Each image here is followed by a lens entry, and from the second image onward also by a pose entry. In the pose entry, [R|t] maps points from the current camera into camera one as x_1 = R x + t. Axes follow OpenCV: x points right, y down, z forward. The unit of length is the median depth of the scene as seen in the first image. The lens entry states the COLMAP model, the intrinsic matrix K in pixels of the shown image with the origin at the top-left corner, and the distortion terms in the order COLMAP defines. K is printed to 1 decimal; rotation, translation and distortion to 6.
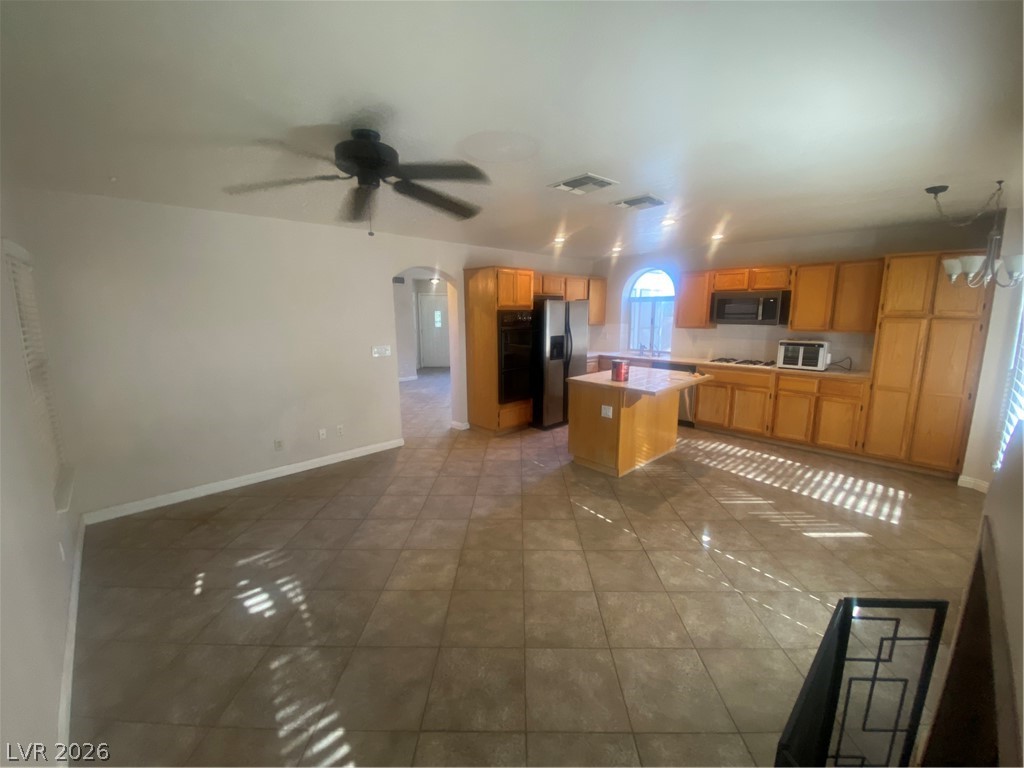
lens RADIAL K [[426.2, 0, 512.0], [0, 426.2, 384.0], [0, 0, 1]] dist [0.001944, -0.016385]
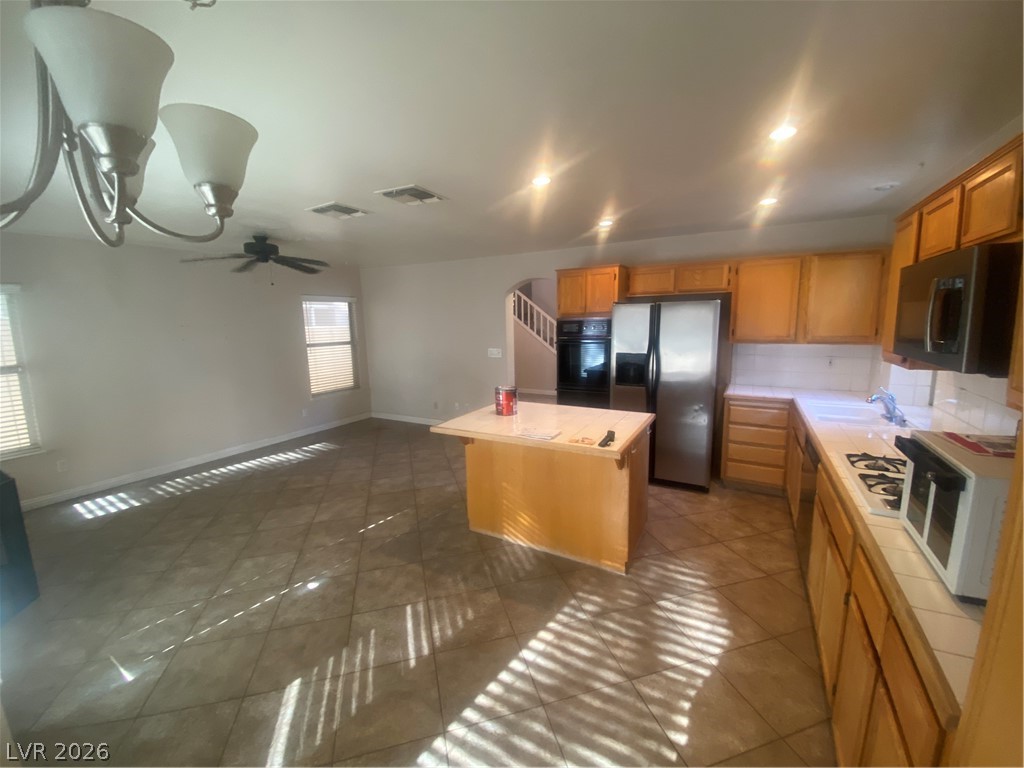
lens RADIAL K [[426.2, 0, 512.0], [0, 426.2, 384.0], [0, 0, 1]] dist [0.001944, -0.016385]
pose [[0.276719, 0.151361, -0.948956, 1.109009], [-0.152290, 0.981945, 0.112214, -0.167819], [0.948807, 0.113464, 0.294773, 0.905304]]
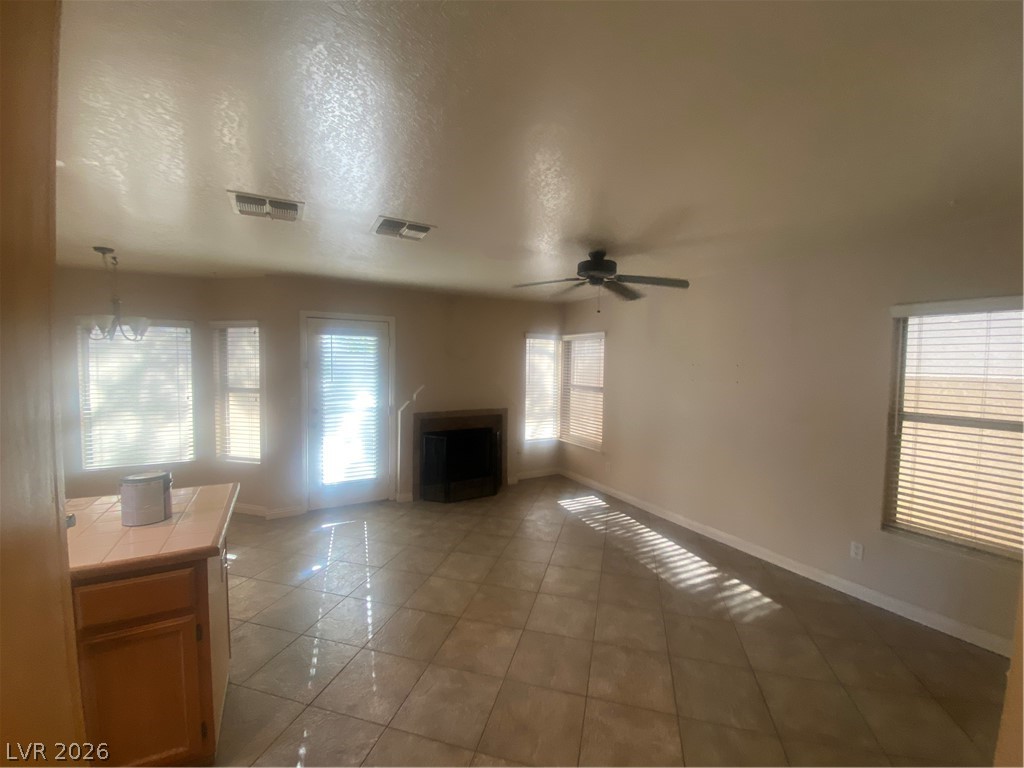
lens RADIAL K [[408.9, 0, 511.9], [0, 408.9, 378.8], [0, 0, 1]] dist [0.000102, -0.013853]
pose [[-0.968147, -0.015751, 0.249888, -0.234961], [0.039805, 0.975645, 0.215715, -0.261382], [-0.247199, 0.218791, -0.943940, 1.463969]]
